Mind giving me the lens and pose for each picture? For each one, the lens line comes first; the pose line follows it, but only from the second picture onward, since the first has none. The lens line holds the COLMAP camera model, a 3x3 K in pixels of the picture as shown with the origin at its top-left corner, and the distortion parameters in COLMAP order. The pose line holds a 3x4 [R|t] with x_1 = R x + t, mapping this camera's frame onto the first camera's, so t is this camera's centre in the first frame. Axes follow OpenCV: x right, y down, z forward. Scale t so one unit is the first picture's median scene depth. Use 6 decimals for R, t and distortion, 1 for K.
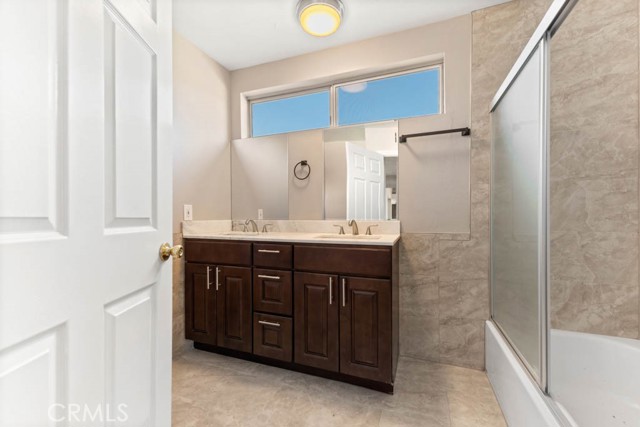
lens RADIAL K [[258.9, 0, 322.6], [0, 258.9, 211.9], [0, 0, 1]] dist [0.023490, -0.005525]
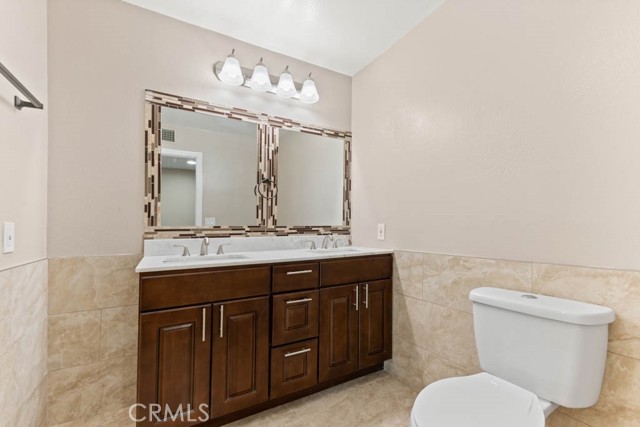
lens RADIAL K [[276.8, 0, 320.5], [0, 276.8, 214.0], [0, 0, 1]] dist [0.020722, -0.003417]
pose [[0.652311, 0.014280, 0.757816, -0.751891], [0.019568, 0.999172, -0.035672, -0.015982], [-0.757698, 0.038098, 0.651492, 0.241528]]
